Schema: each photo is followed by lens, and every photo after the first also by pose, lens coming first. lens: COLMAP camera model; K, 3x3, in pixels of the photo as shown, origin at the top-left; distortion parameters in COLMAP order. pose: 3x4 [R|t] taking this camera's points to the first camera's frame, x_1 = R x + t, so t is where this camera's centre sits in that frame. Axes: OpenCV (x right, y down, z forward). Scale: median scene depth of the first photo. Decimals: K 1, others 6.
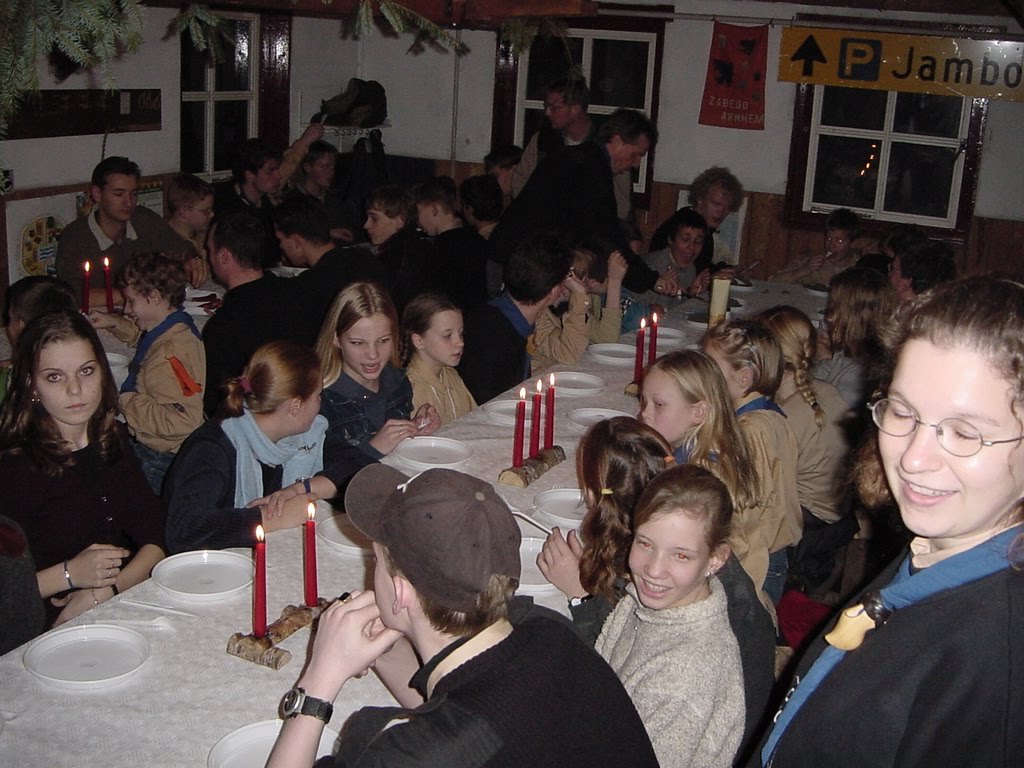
lens RADIAL K [[1238.2, 0, 512.0], [0, 1238.2, 384.0], [0, 0, 1]] dist [-0.169294, 0.062893]
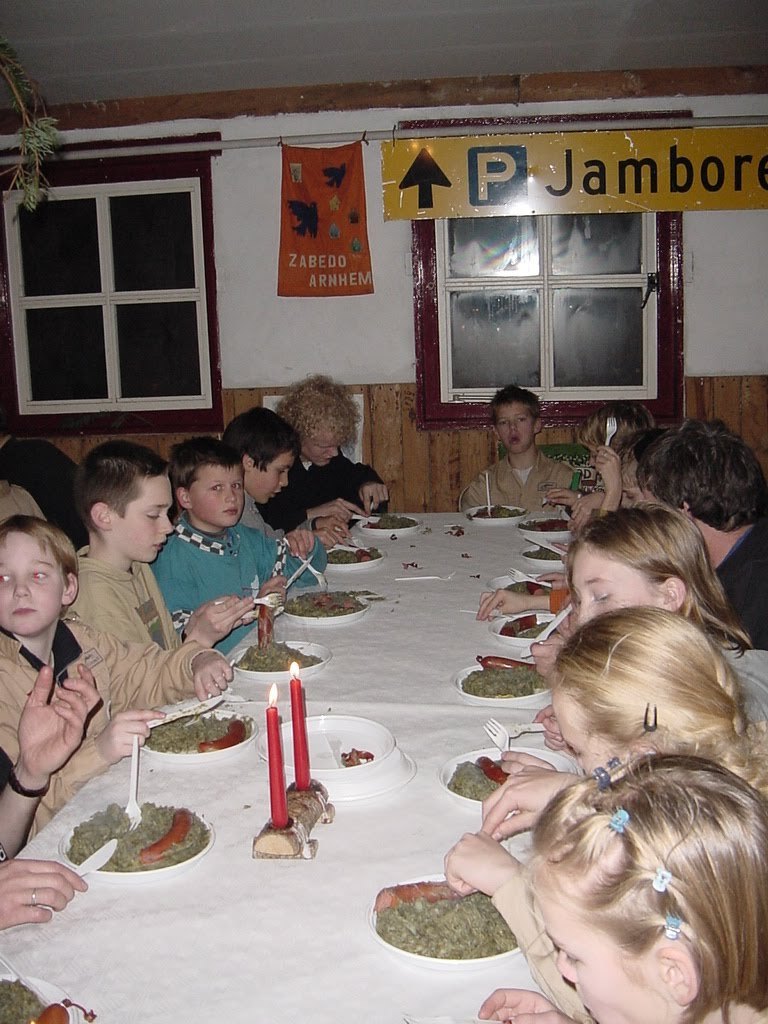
lens RADIAL K [[1238.2, 0, 384.0], [0, 1238.2, 512.0], [0, 0, 1]] dist [-0.169294, 0.062893]
pose [[0.961477, -0.137525, 0.238009, 0.030119], [0.156119, 0.985851, -0.061030, -0.043790], [-0.226248, 0.095837, 0.969344, 0.341768]]
